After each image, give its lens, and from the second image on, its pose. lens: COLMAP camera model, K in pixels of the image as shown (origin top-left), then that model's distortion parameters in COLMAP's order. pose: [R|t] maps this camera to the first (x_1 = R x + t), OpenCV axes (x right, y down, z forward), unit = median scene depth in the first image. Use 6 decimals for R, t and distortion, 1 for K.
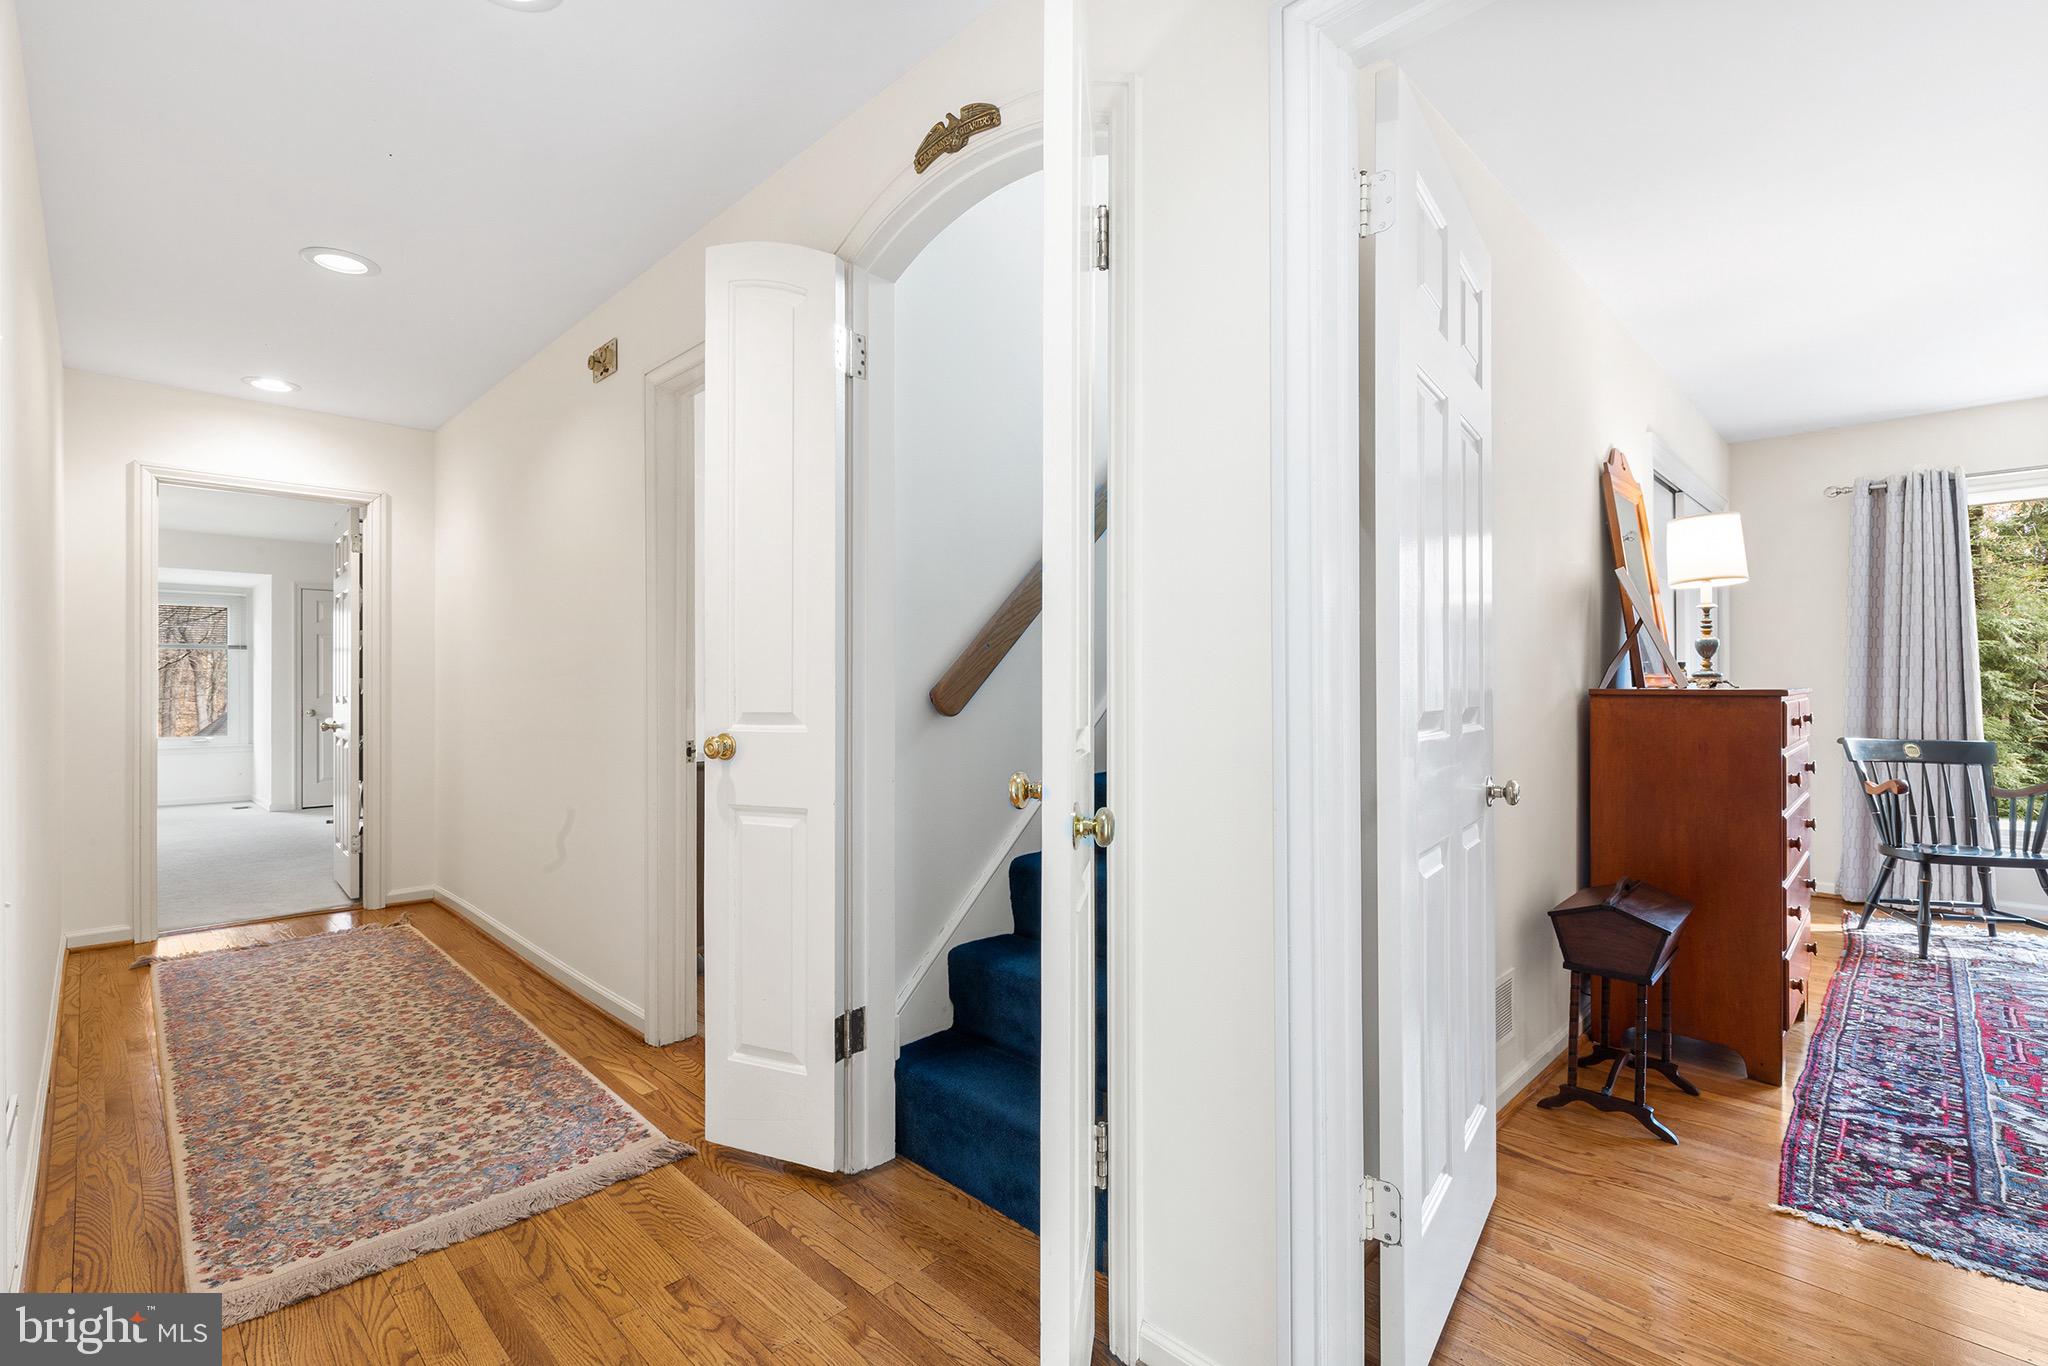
lens RADIAL K [[926.9, 0, 1021.9], [0, 926.9, 684.2], [0, 0, 1]] dist [0.002690, -0.001470]
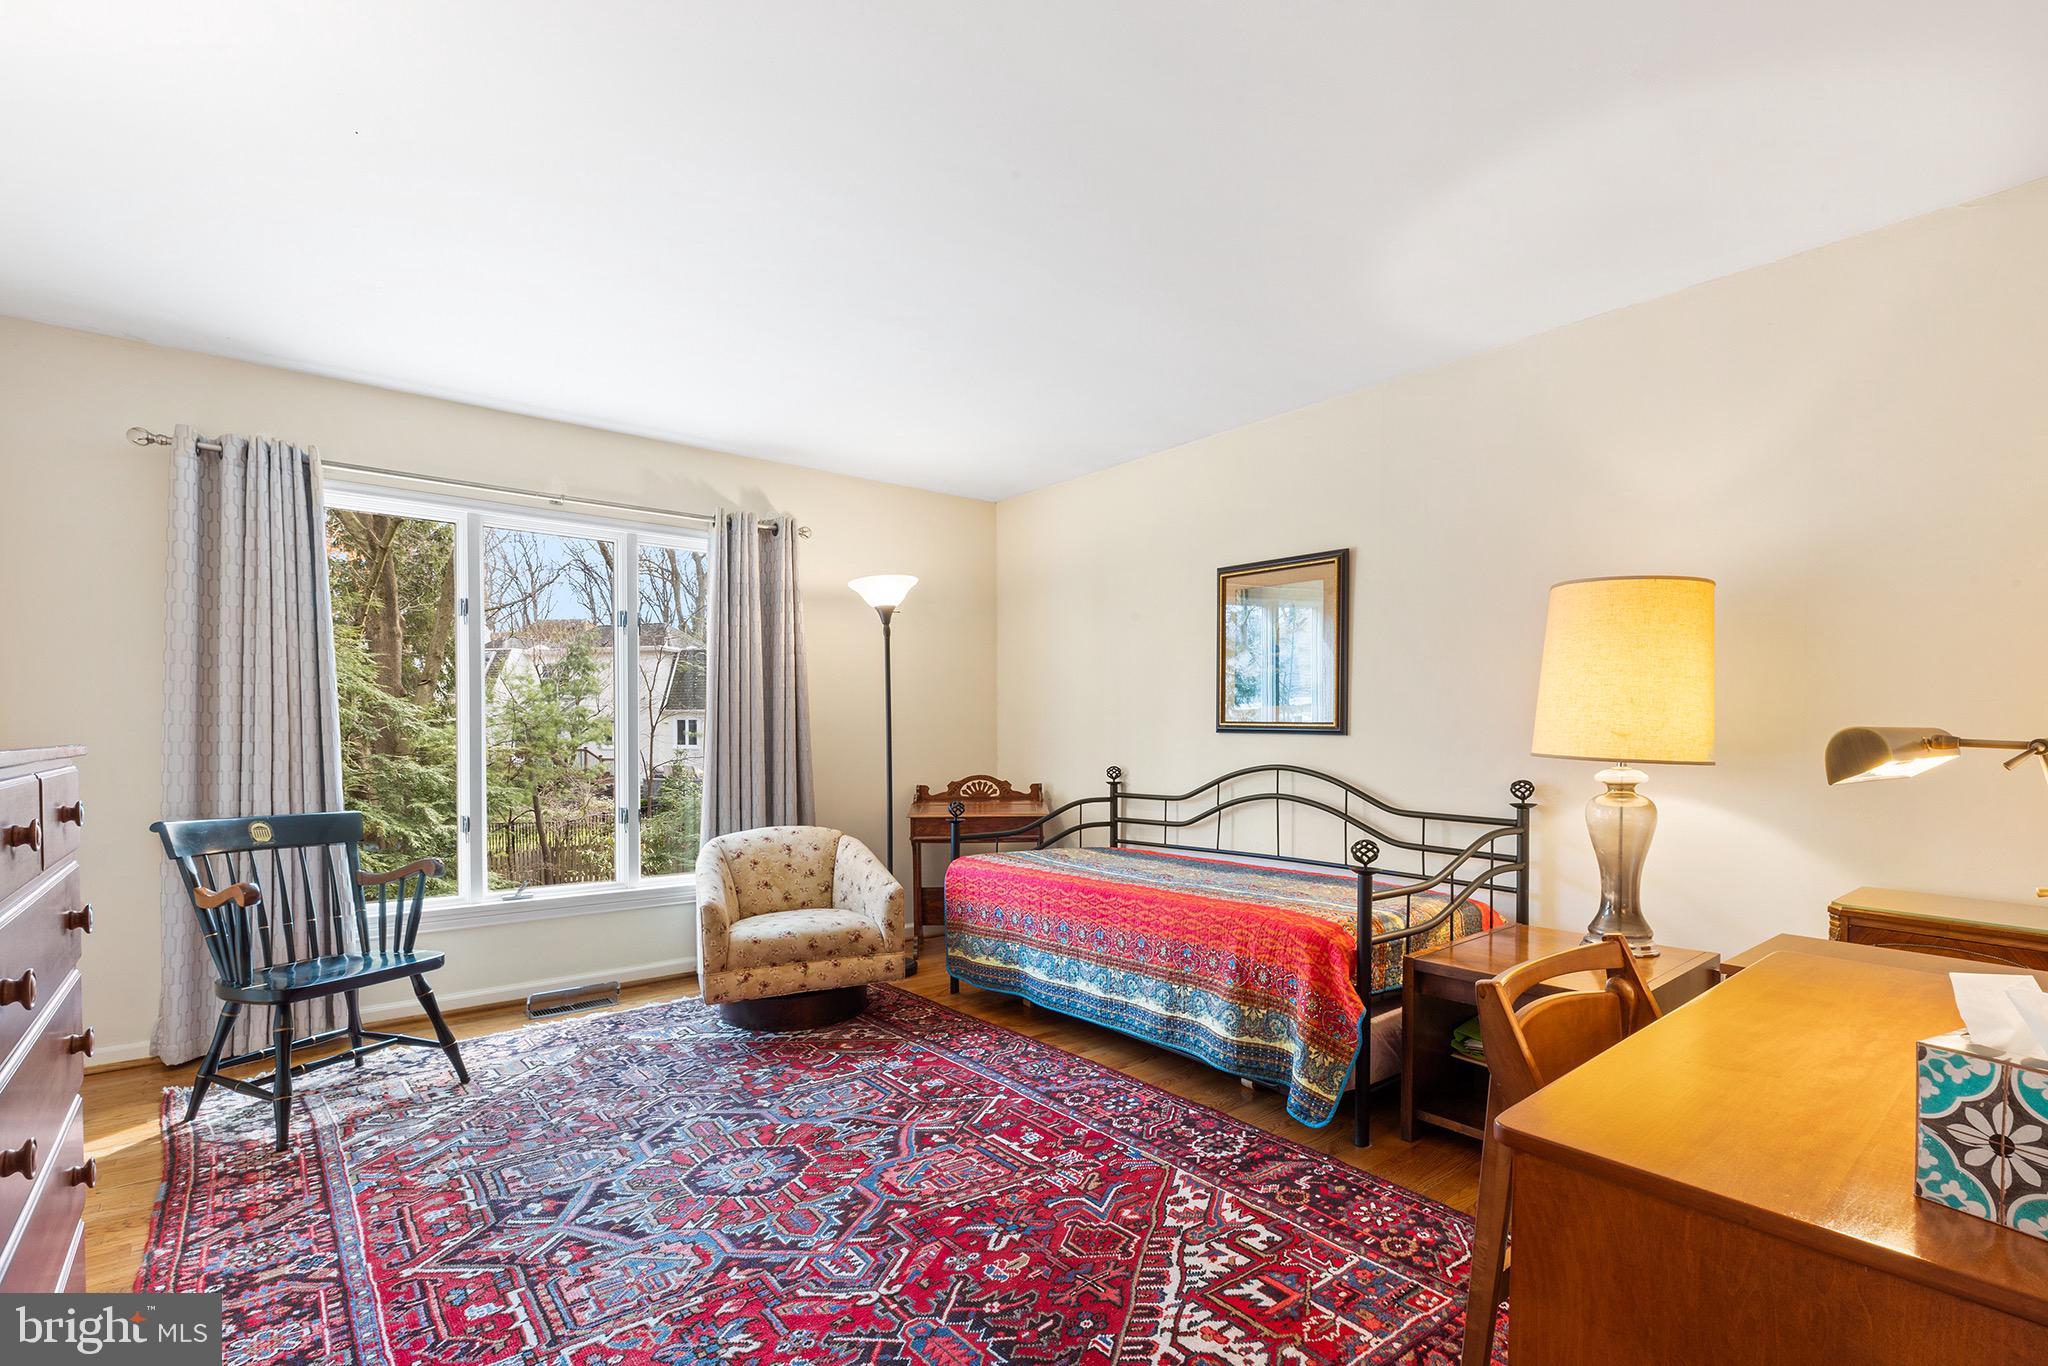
lens RADIAL K [[926.9, 0, 998.8], [0, 926.9, 747.7], [0, 0, 1]] dist [0.002690, -0.001470]
pose [[0.117518, -0.010636, 0.993014, 0.335898], [-0.001404, 0.999940, 0.010876, -0.000474], [-0.993070, -0.002672, 0.117496, 0.370517]]
